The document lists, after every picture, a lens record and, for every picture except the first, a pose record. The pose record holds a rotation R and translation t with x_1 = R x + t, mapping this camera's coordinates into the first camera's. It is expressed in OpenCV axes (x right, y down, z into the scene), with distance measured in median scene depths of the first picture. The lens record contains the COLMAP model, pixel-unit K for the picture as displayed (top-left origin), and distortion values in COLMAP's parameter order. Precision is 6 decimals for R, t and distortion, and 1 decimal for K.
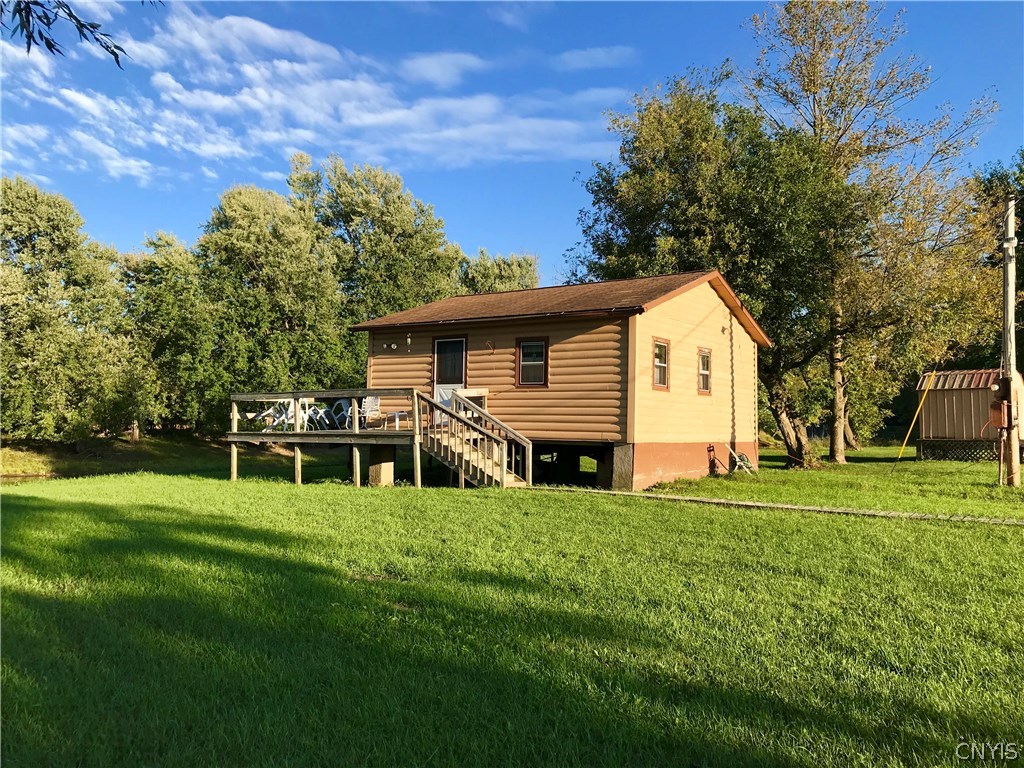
lens RADIAL K [[840.9, 0, 484.5], [0, 840.9, 387.4], [0, 0, 1]] dist [0.034733, -0.026726]
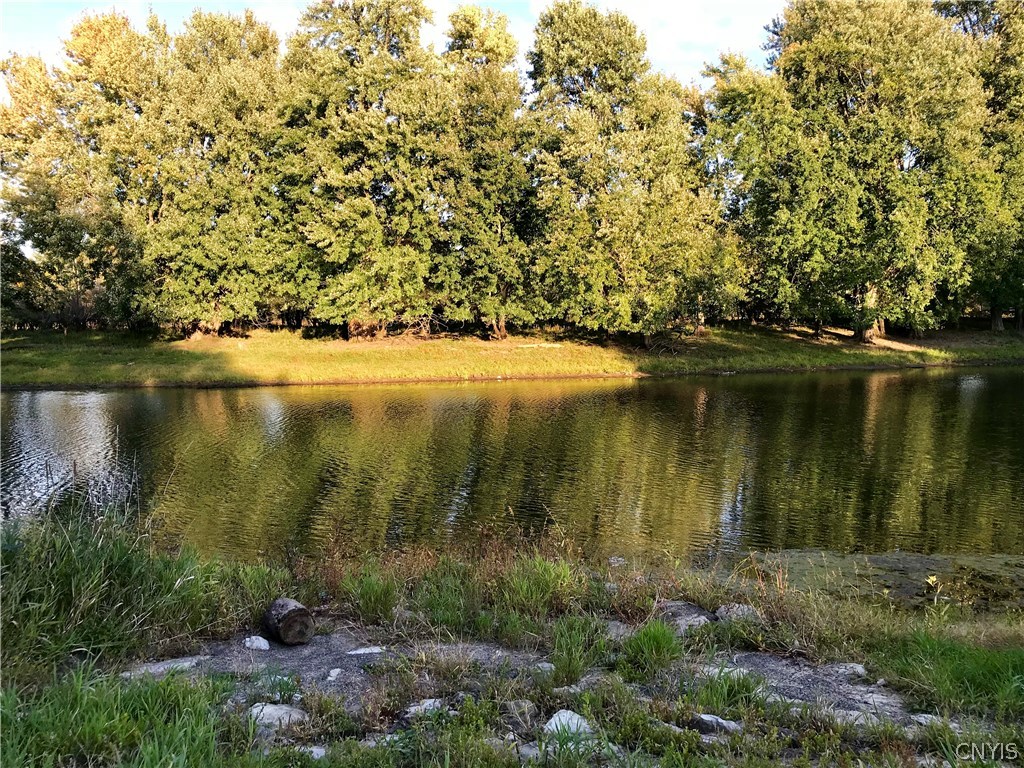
lens RADIAL K [[809.4, 0, 485.0], [0, 809.4, 381.7], [0, 0, 1]] dist [0.003750, -0.004803]
pose [[0.892135, 0.010883, -0.451638, -0.280888], [0.042568, 0.993237, 0.108019, 0.021509], [0.449759, -0.115593, 0.885638, 0.263279]]
